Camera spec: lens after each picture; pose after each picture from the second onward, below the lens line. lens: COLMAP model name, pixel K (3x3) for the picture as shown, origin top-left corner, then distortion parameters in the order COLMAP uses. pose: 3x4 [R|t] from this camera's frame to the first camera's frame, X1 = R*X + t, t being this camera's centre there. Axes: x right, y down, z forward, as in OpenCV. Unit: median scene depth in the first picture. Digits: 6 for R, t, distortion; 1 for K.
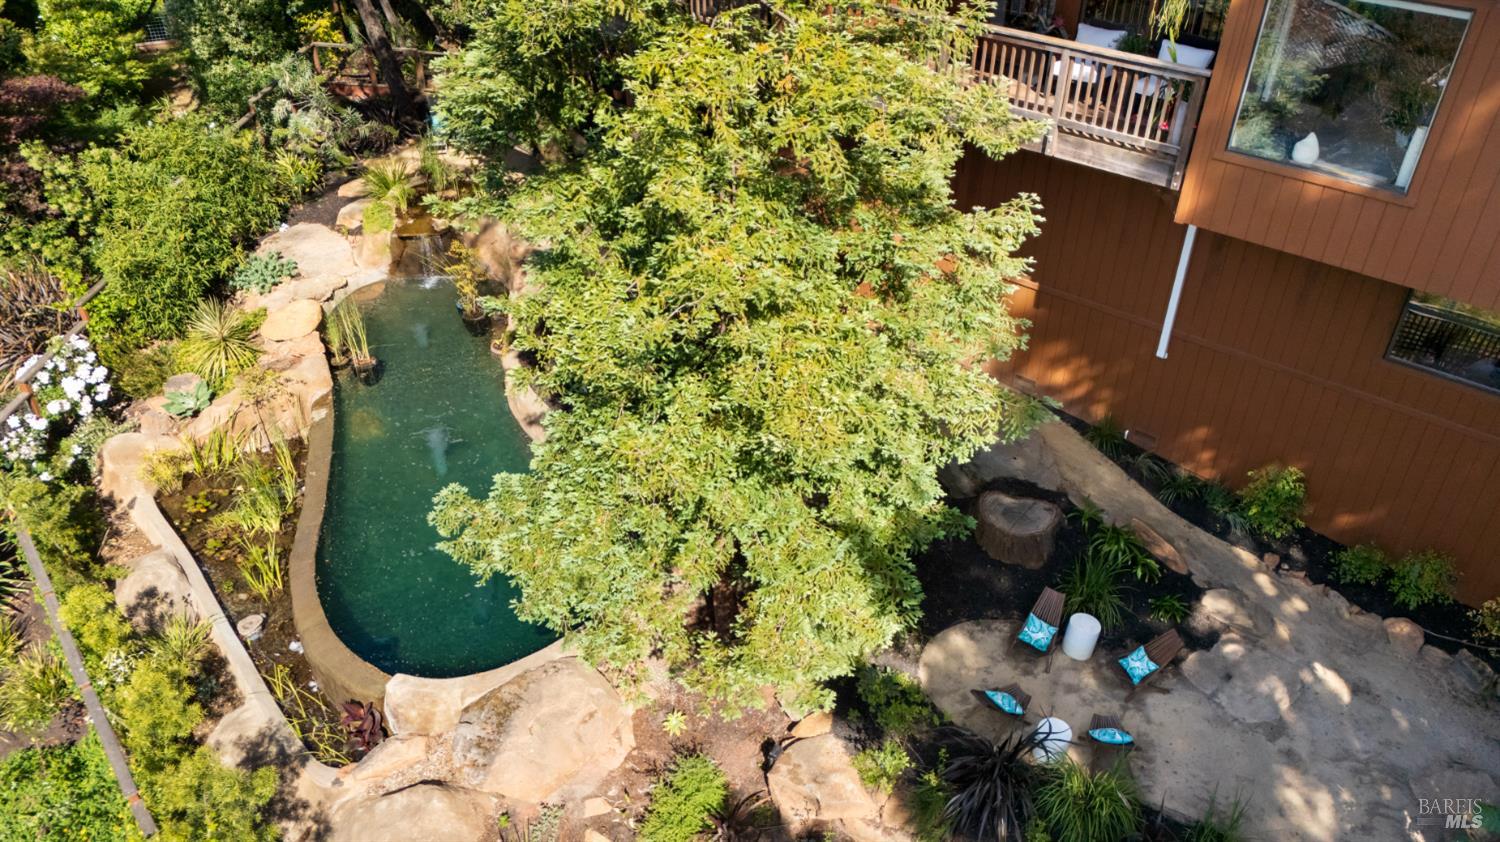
lens RADIAL K [[1070.1, 0, 750.8], [0, 1070.1, 417.6], [0, 0, 1]] dist [0.070990, -0.030829]
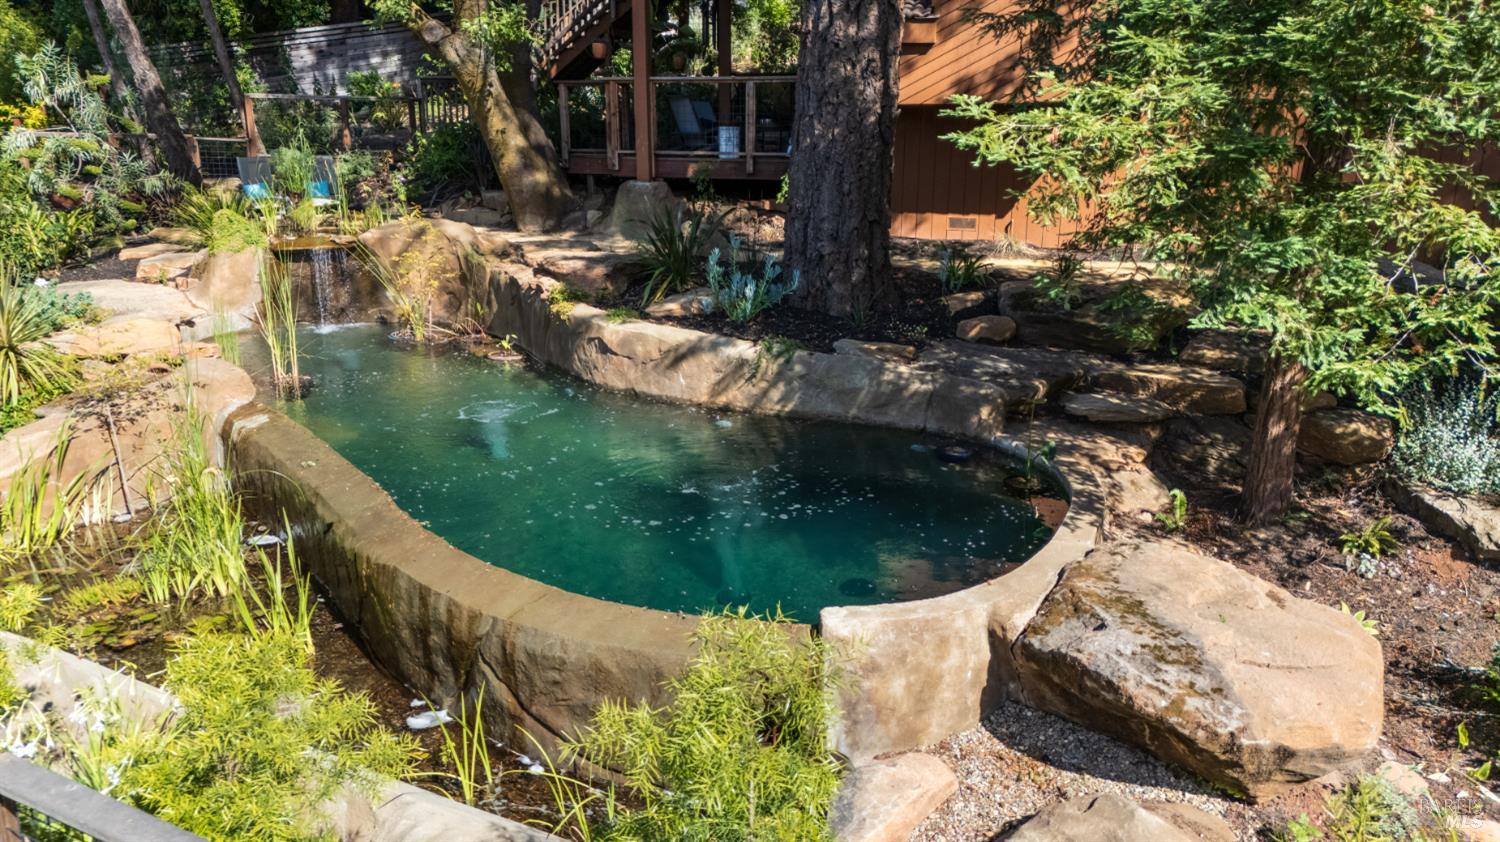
lens RADIAL K [[1070.1, 0, 748.2], [0, 1070.1, 417.7], [0, 0, 1]] dist [0.070990, -0.030829]
pose [[0.926961, -0.092777, 0.363505, -0.366264], [0.213238, 0.927497, -0.307047, 0.212399], [-0.308664, 0.362134, 0.879537, 0.449942]]
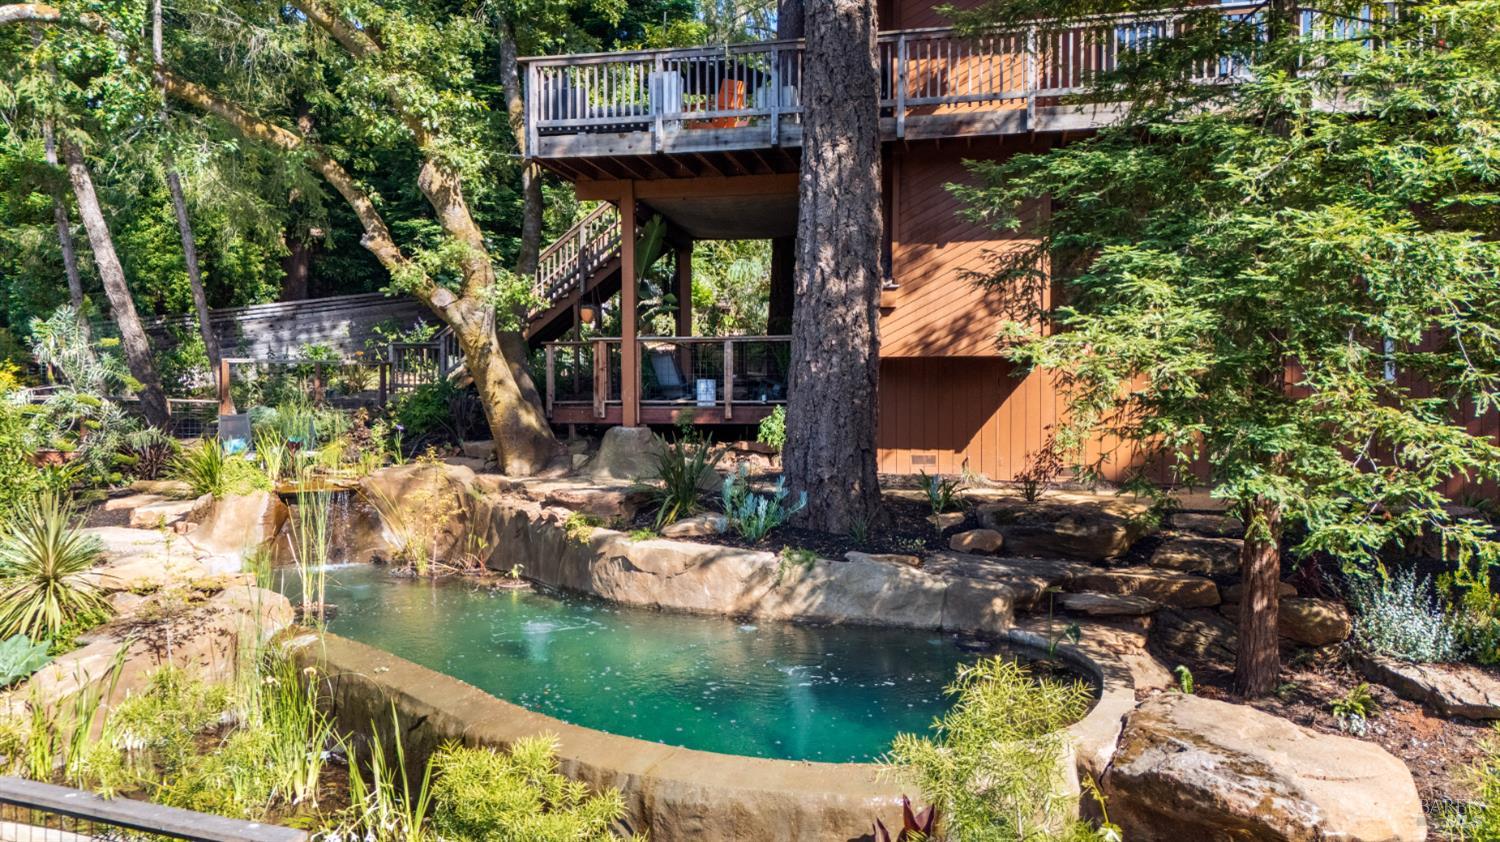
lens RADIAL K [[1070.1, 0, 745.4], [0, 1070.1, 426.4], [0, 0, 1]] dist [0.070990, -0.030829]
pose [[0.884665, -0.008060, 0.466157, -0.455324], [0.269376, 0.824908, -0.496954, 0.244045], [-0.380531, 0.565210, 0.731938, 0.442826]]
